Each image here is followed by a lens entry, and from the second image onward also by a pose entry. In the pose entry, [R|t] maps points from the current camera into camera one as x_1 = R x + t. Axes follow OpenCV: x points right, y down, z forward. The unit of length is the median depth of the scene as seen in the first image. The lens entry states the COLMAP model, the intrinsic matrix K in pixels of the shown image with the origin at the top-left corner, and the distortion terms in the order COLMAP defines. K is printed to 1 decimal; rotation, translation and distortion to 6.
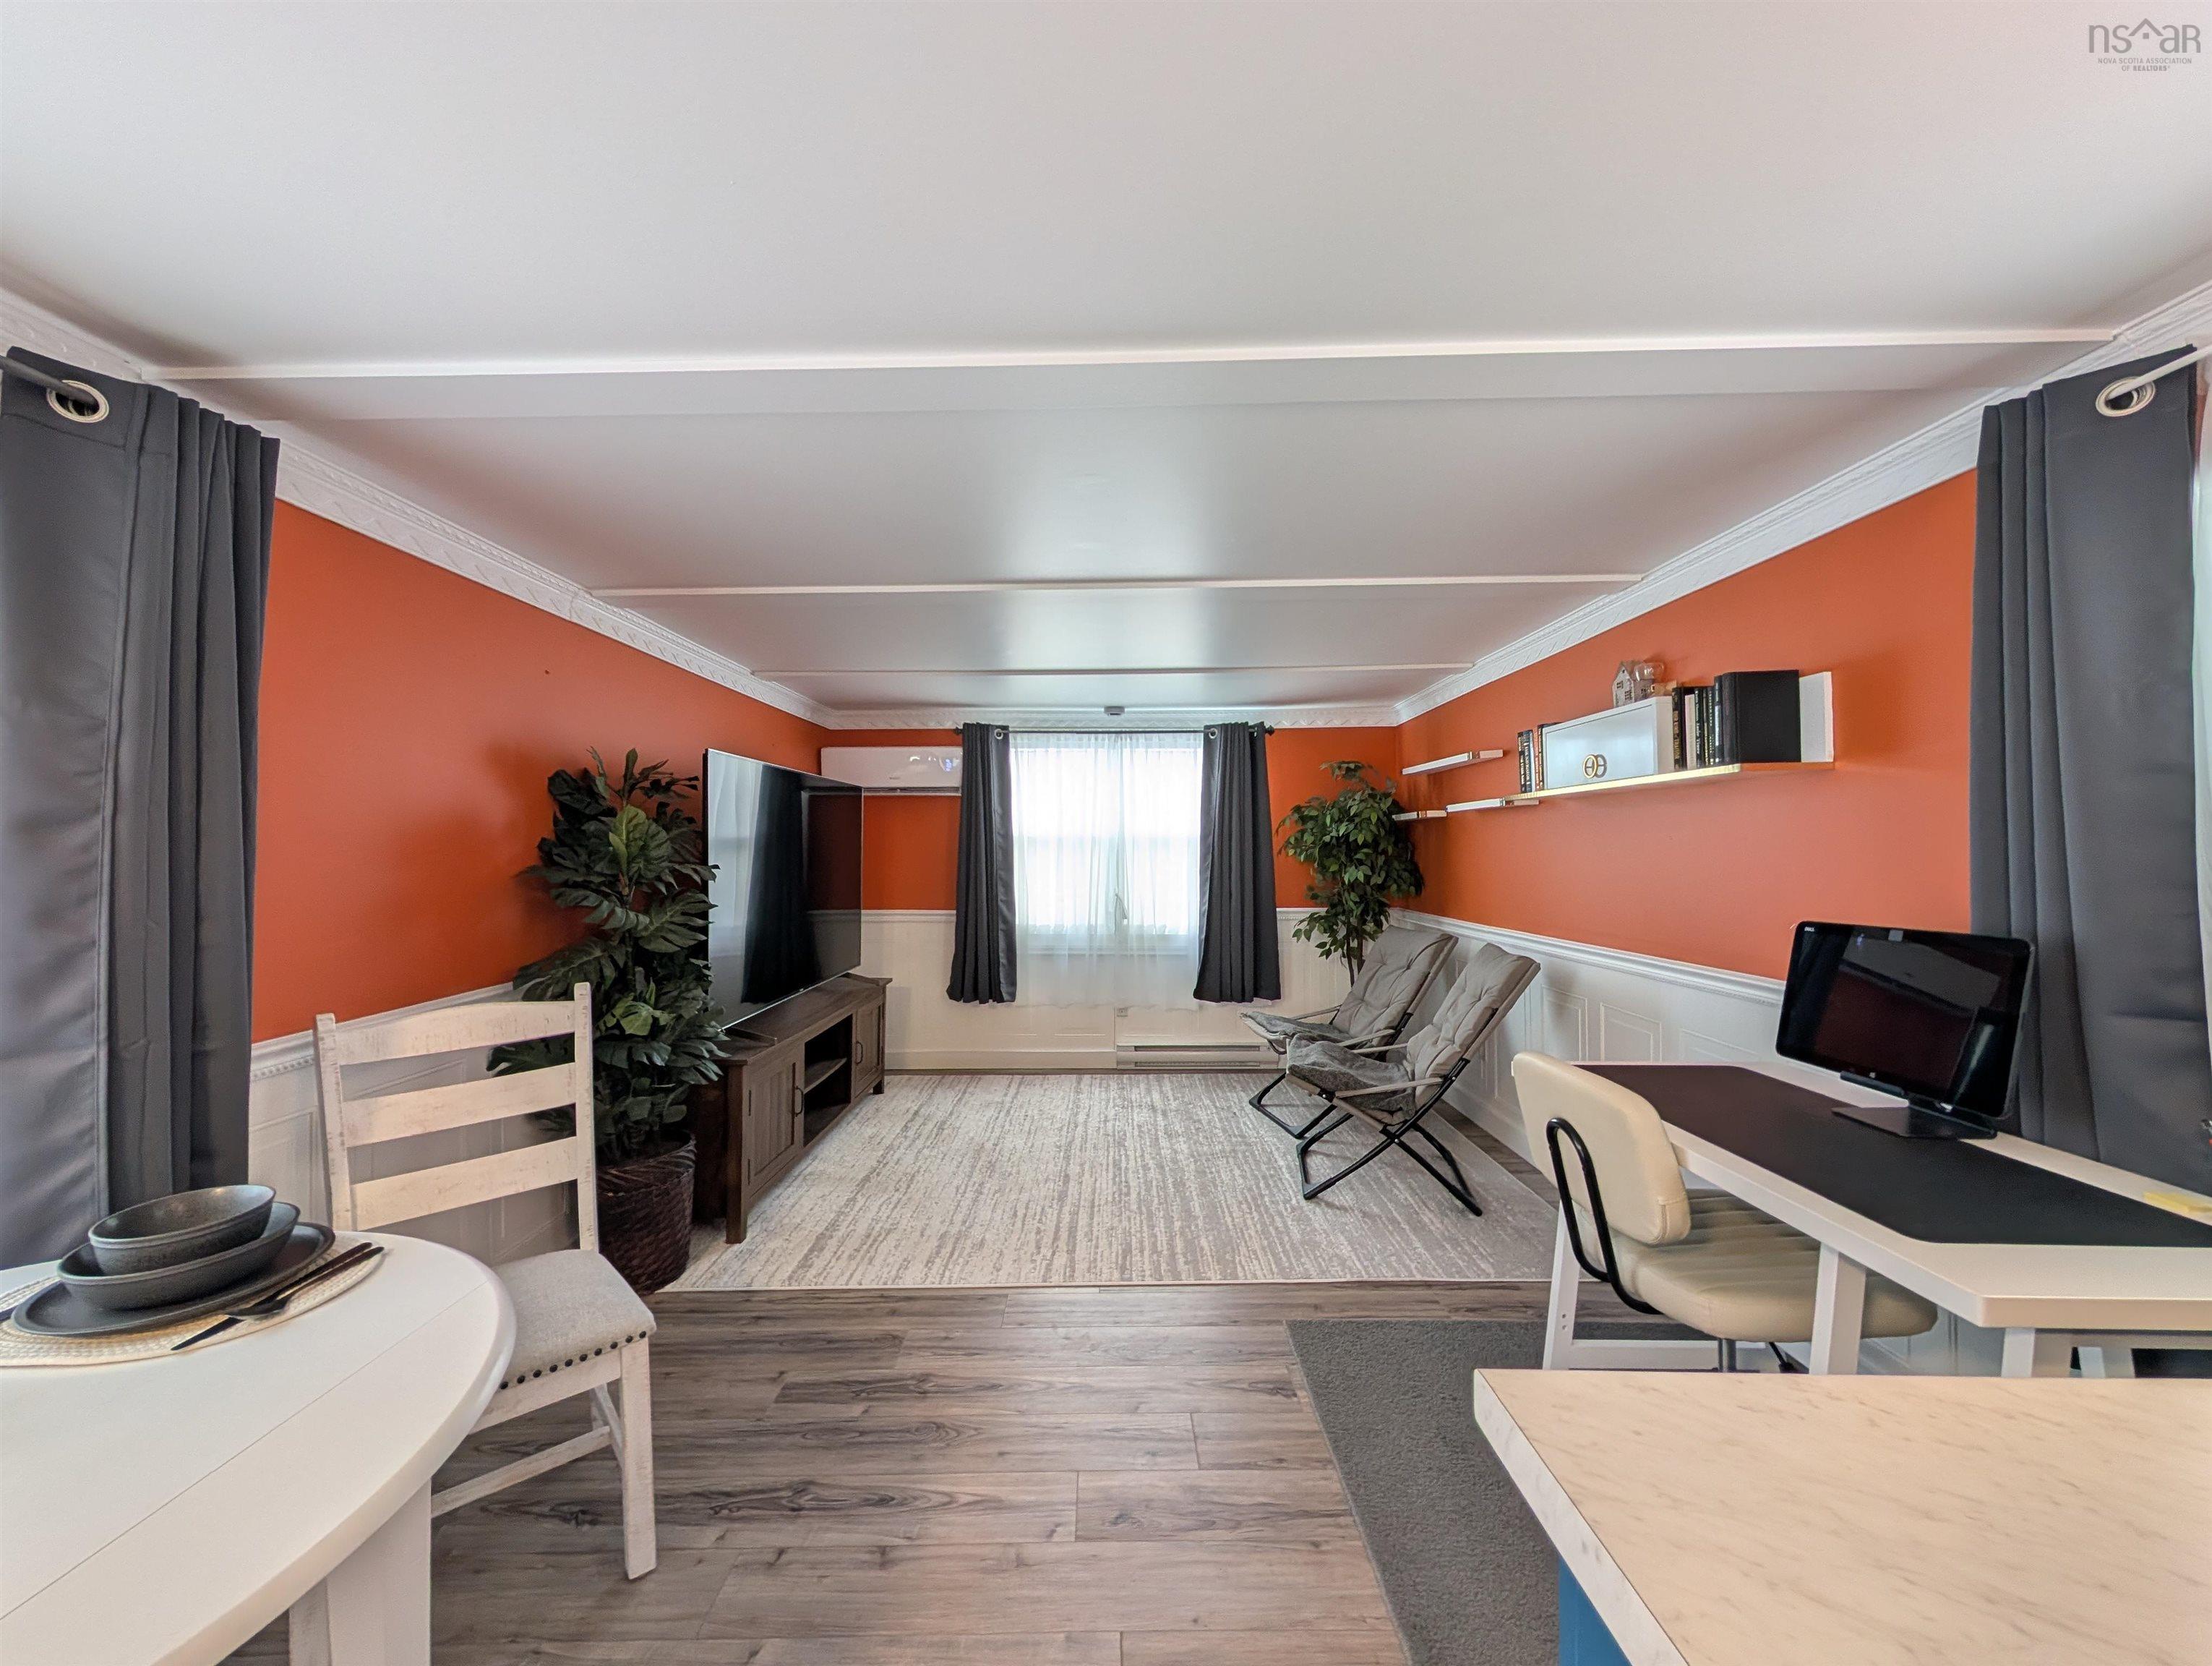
lens RADIAL K [[837.8, 0, 1096.4], [0, 837.8, 834.3], [0, 0, 1]] dist [-0.000146, 0.000221]
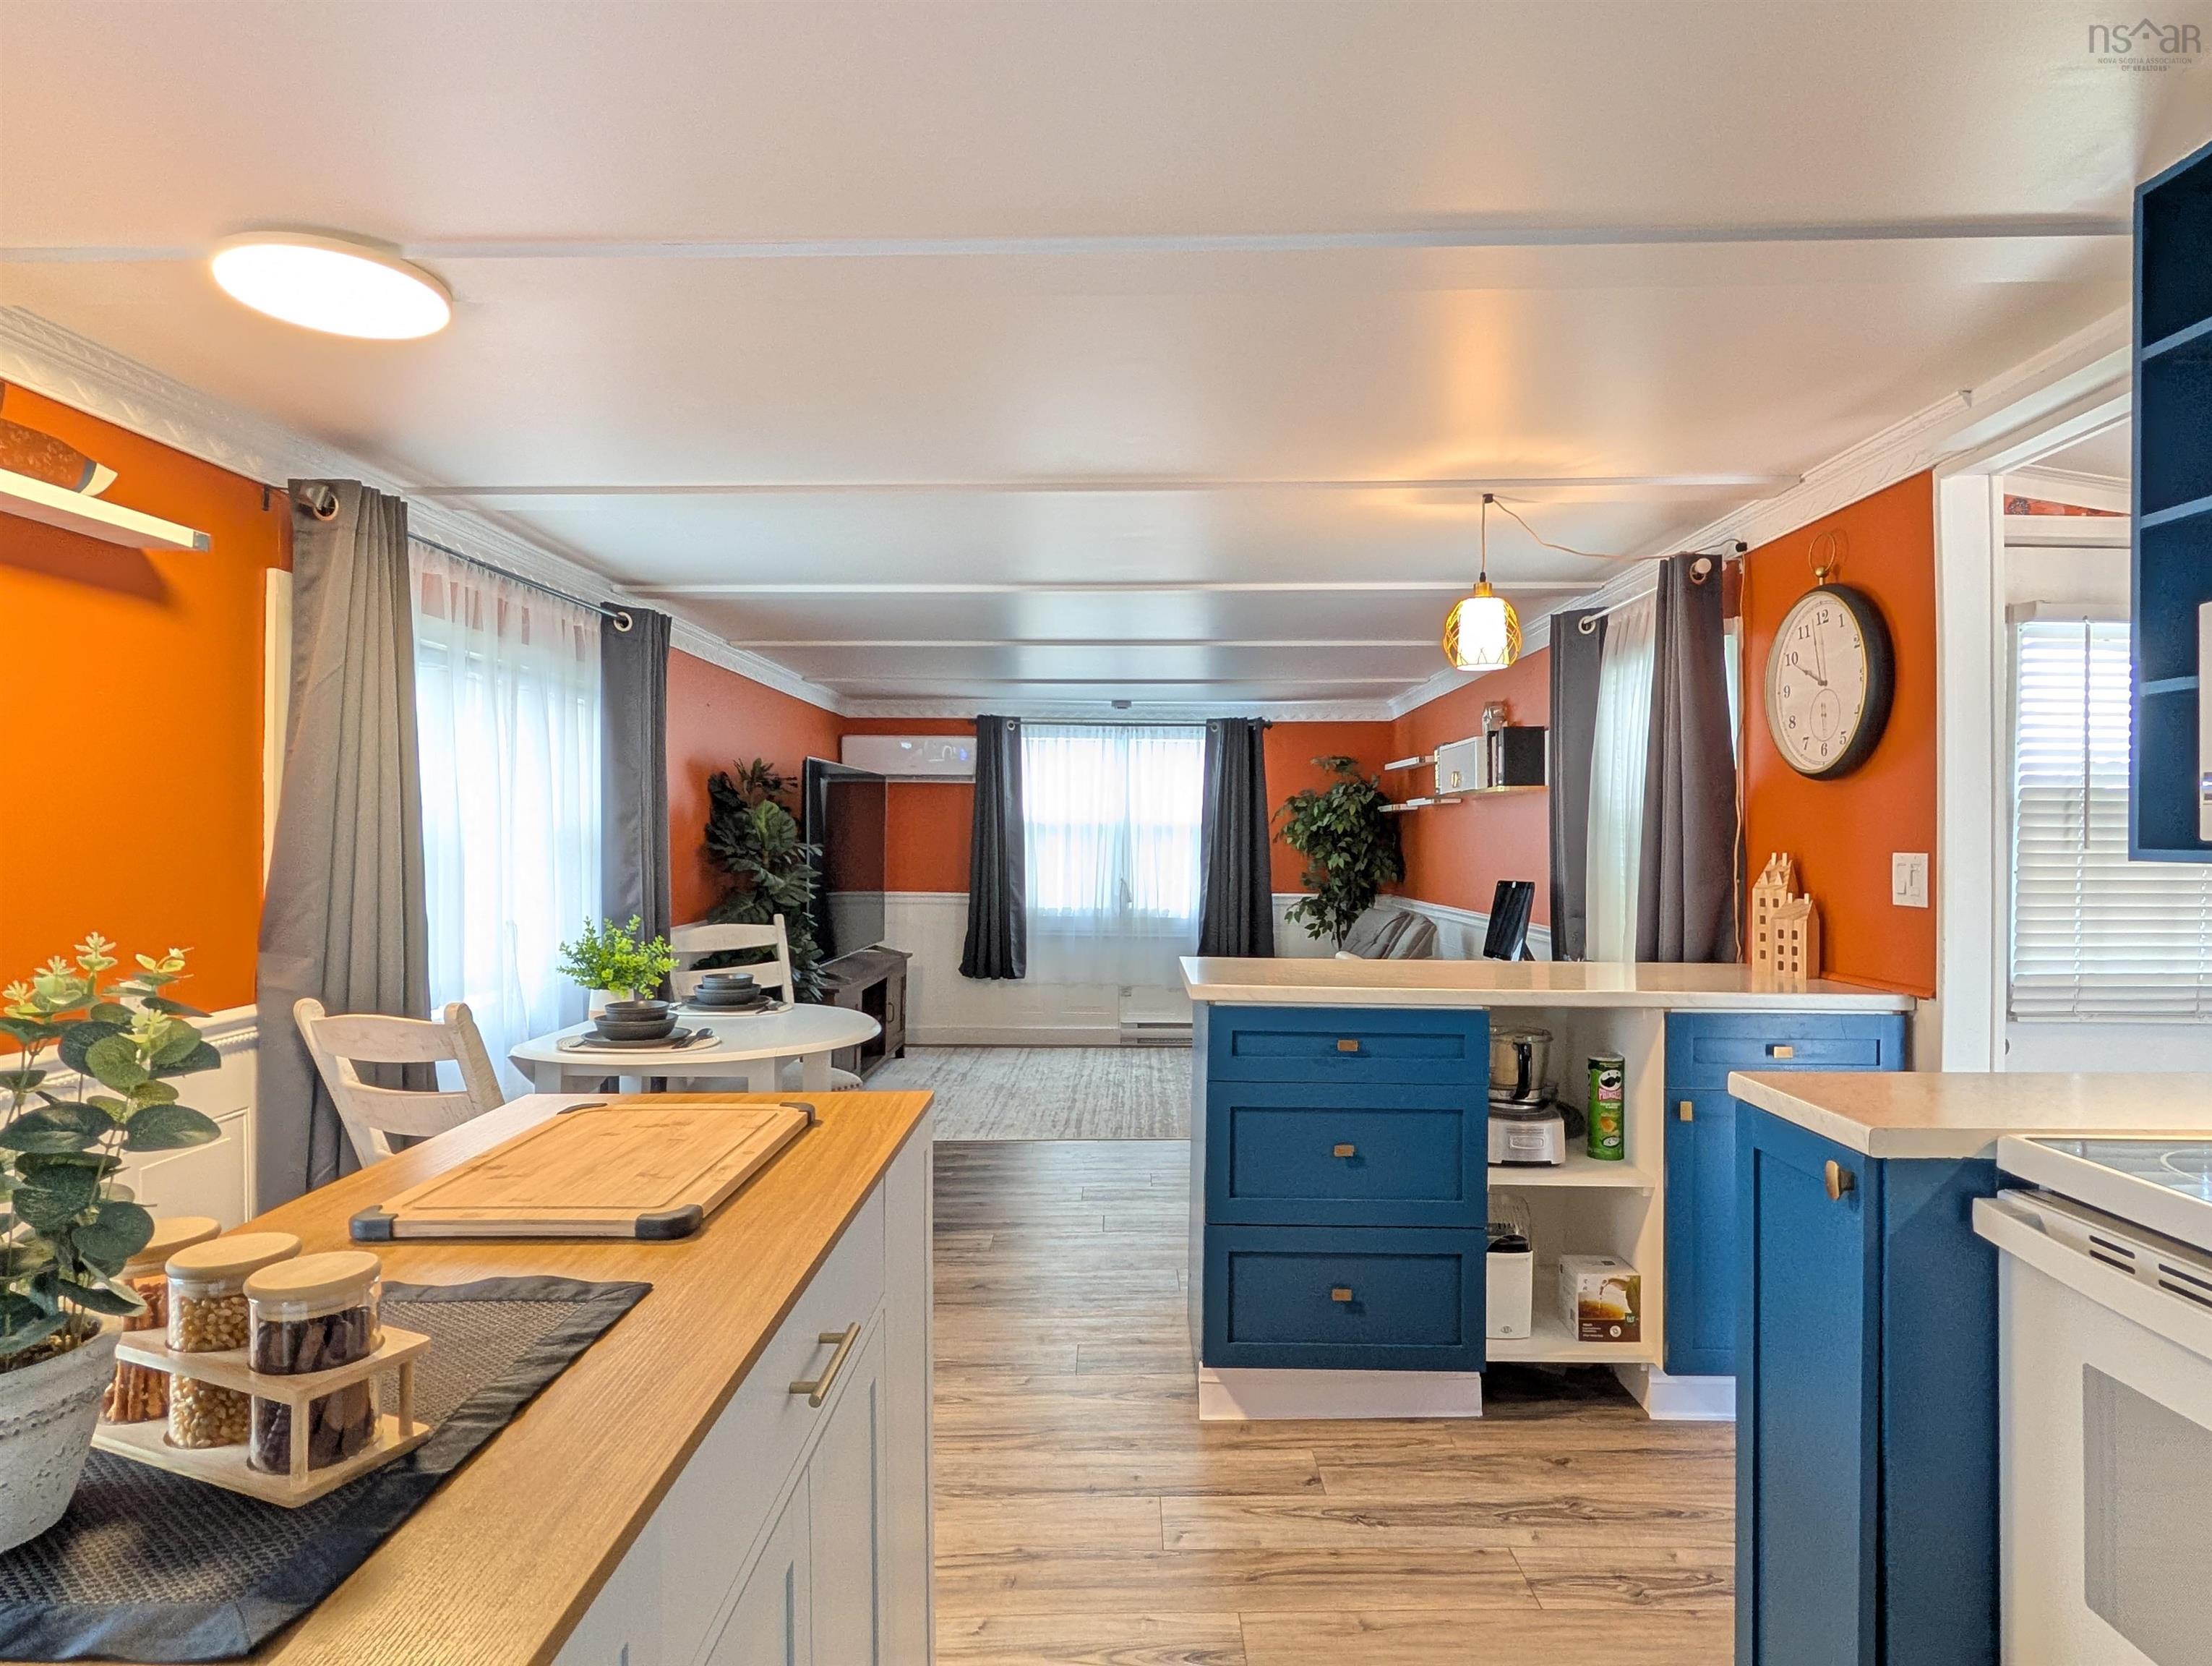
lens RADIAL K [[1250.1, 0, 1130.9], [0, 1250.1, 836.2], [0, 0, 1]] dist [-0.000157, -0.000564]
pose [[0.999826, 0.010045, 0.015700, 0.013002], [-0.010311, 0.999804, 0.016913, -0.010486], [-0.015527, -0.017072, 0.999734, -0.699136]]
